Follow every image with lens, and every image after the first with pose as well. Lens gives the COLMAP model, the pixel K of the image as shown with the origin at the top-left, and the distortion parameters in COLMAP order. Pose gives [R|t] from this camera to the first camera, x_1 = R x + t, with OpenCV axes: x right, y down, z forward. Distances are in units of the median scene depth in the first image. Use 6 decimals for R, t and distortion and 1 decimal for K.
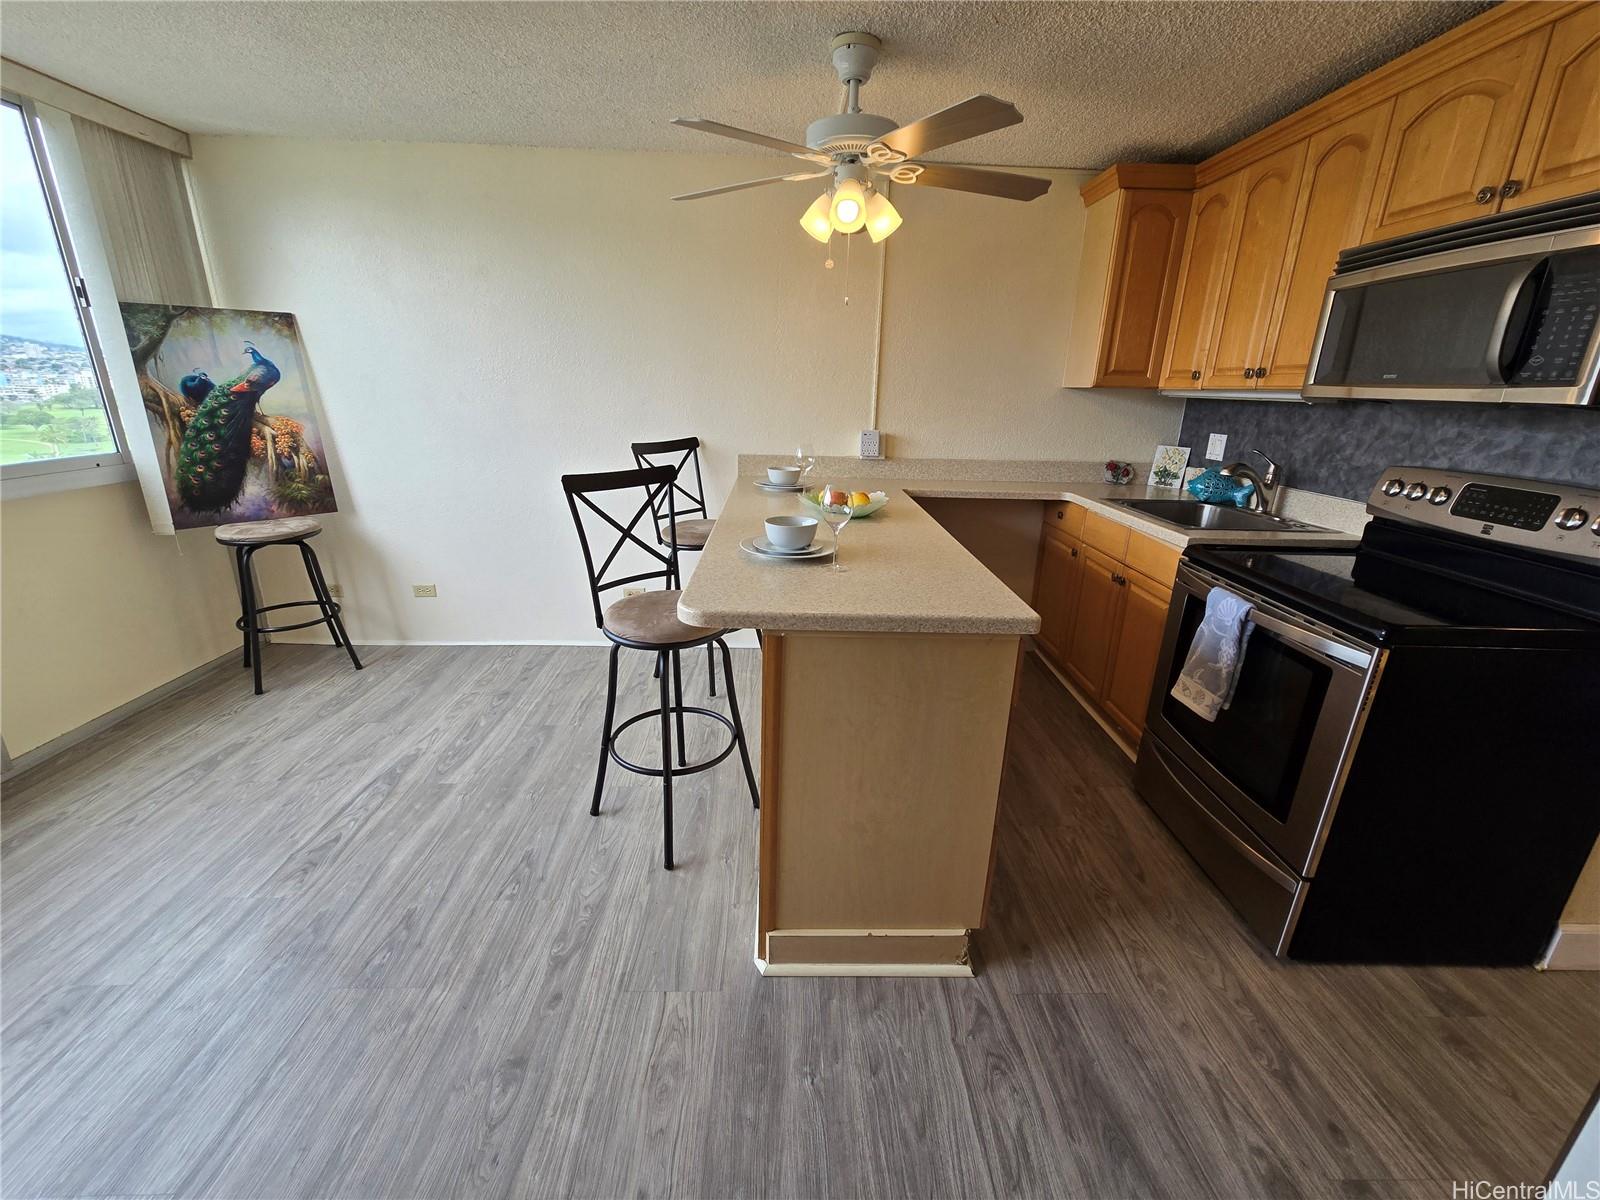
lens RADIAL K [[653.3, 0, 794.5], [0, 653.3, 586.8], [0, 0, 1]] dist [0.000110, 0.000618]
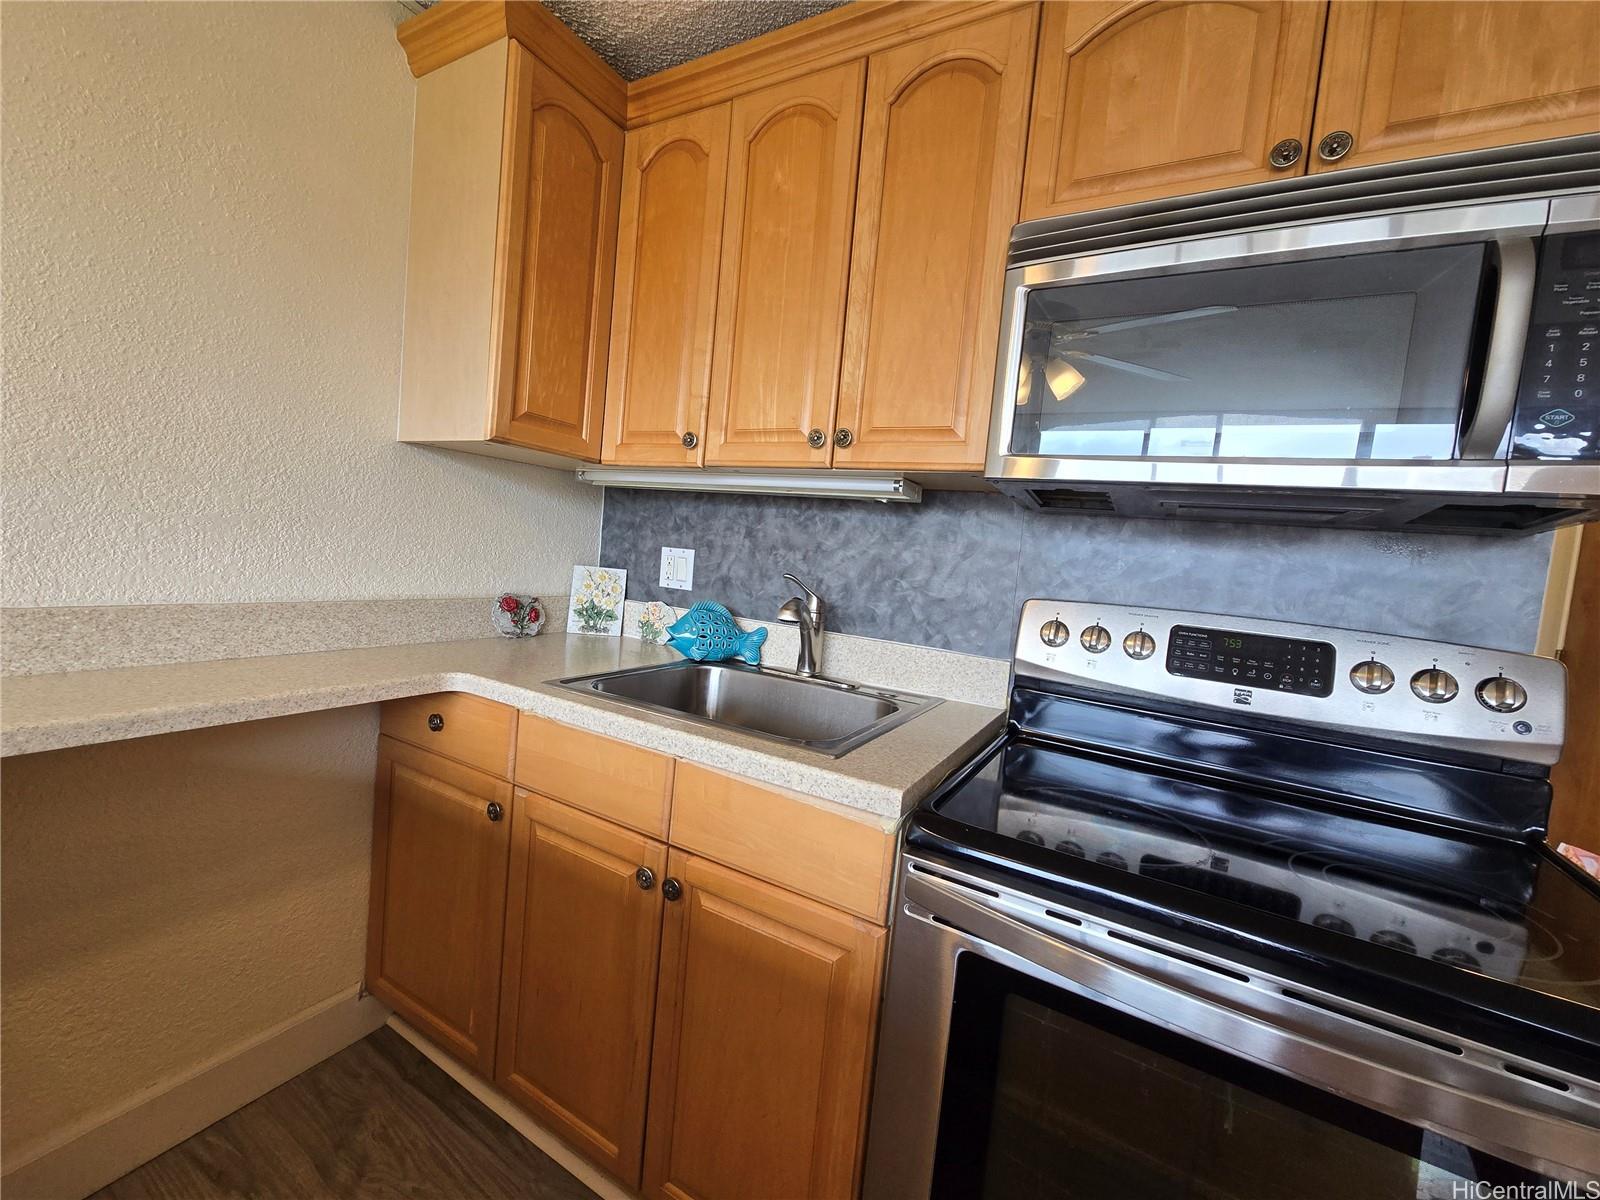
lens RADIAL K [[653.3, 0, 794.5], [0, 653.3, 586.8], [0, 0, 1]] dist [0.000110, 0.000618]
pose [[0.500987, -0.026855, 0.865038, 0.187546], [0.178695, 0.981190, -0.073031, -0.151512], [-0.846806, 0.191165, 0.496362, 0.692012]]
